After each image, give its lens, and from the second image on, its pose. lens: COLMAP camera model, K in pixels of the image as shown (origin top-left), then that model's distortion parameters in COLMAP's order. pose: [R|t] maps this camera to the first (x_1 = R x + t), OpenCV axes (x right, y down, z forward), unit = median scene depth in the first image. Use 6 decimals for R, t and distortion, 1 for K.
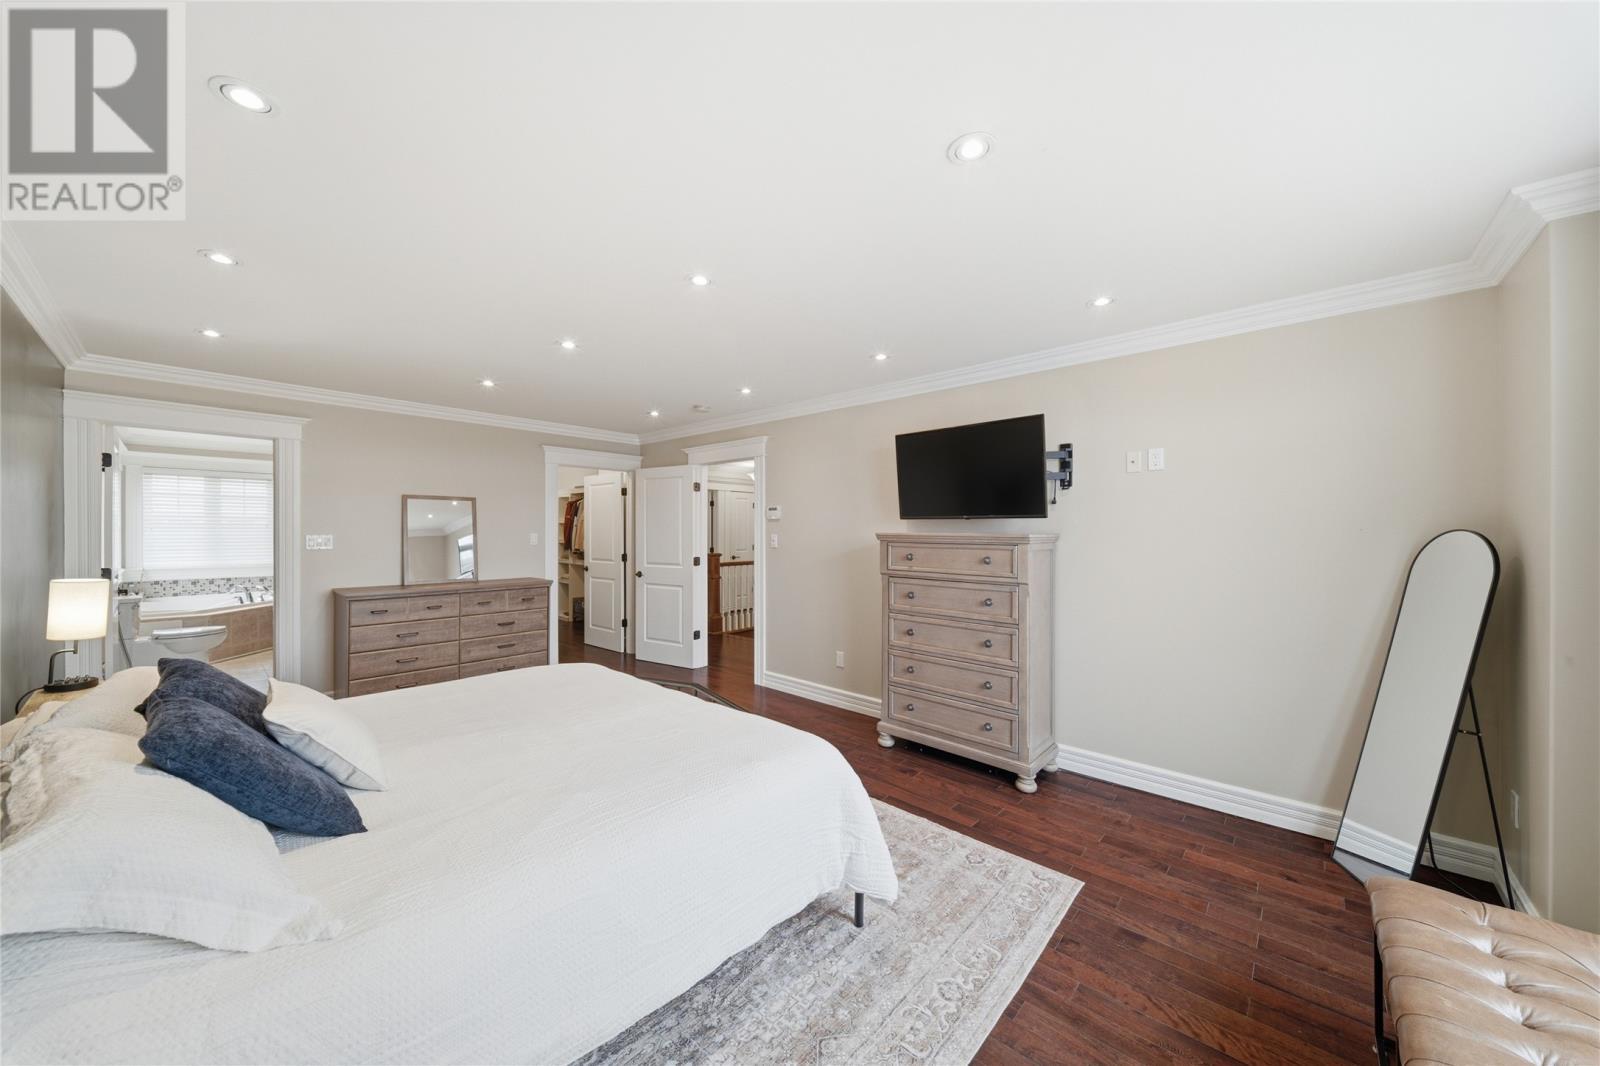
lens RADIAL K [[557.4, 0, 801.2], [0, 557.4, 528.0], [0, 0, 1]] dist [0.009875, -0.006851]
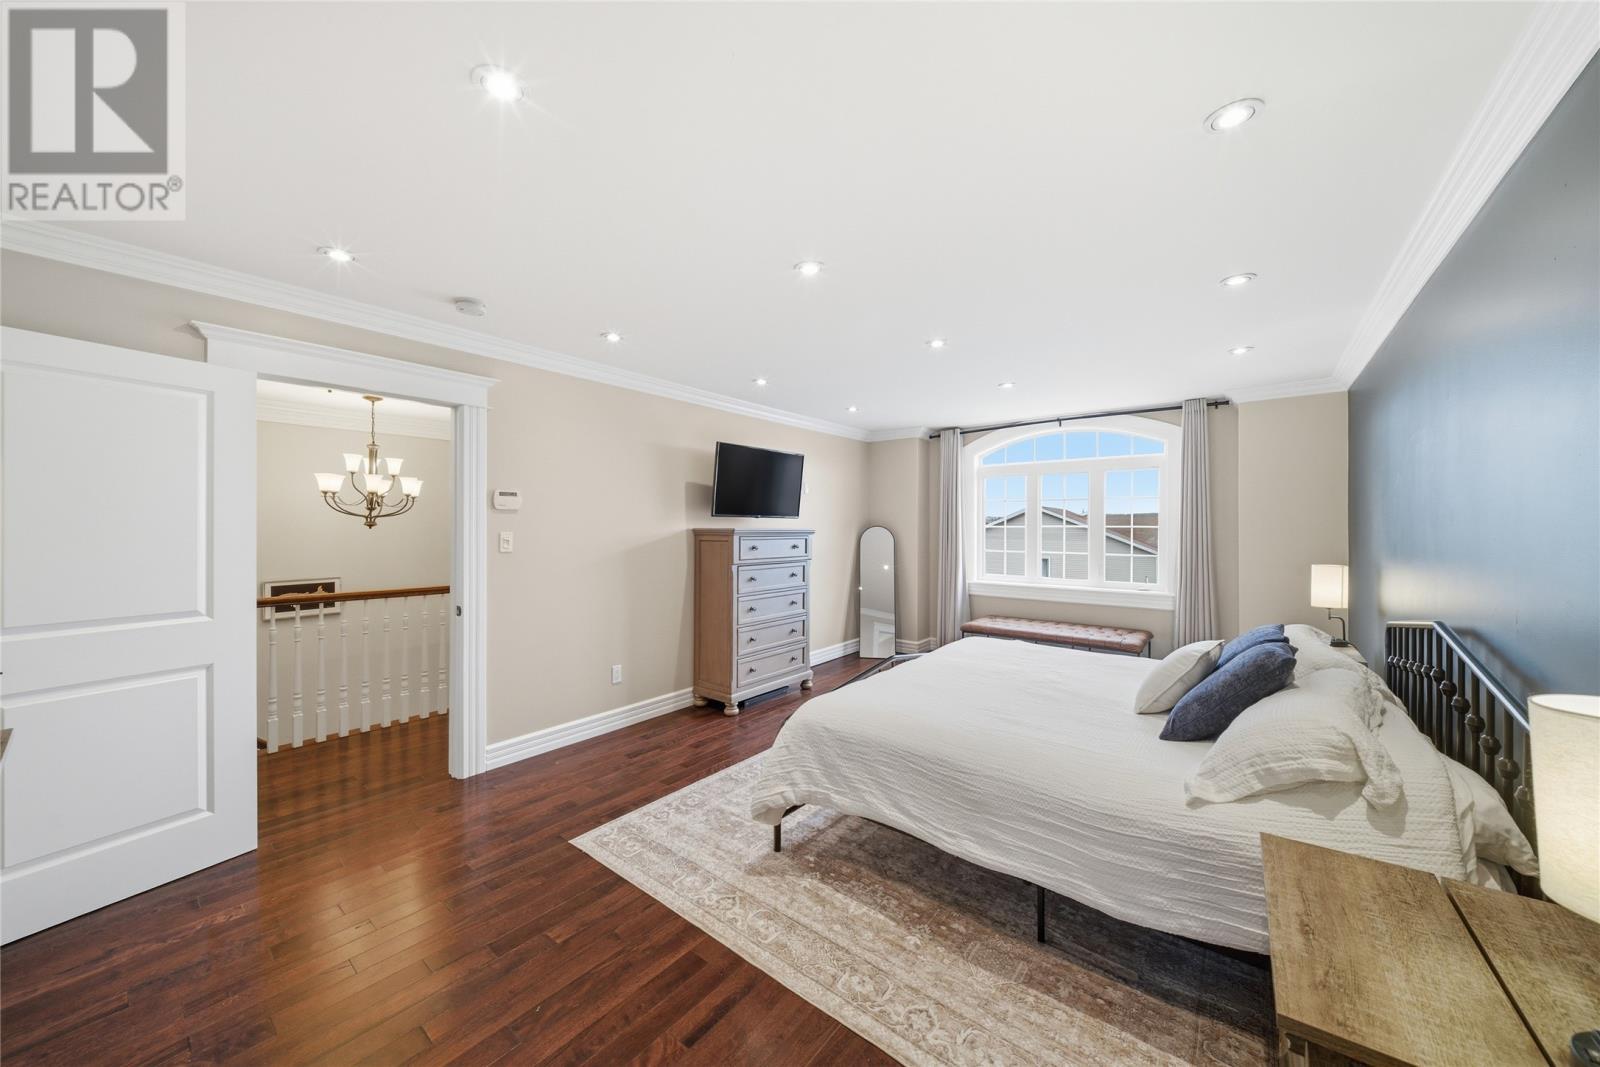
lens RADIAL K [[557.4, 0, 801.2], [0, 557.4, 528.5], [0, 0, 1]] dist [0.009875, -0.006851]
pose [[-0.074195, 0.005338, 0.997230, -1.039928], [0.001465, 0.999985, -0.005244, 0.016300], [-0.997243, 0.001072, -0.074201, 0.985048]]
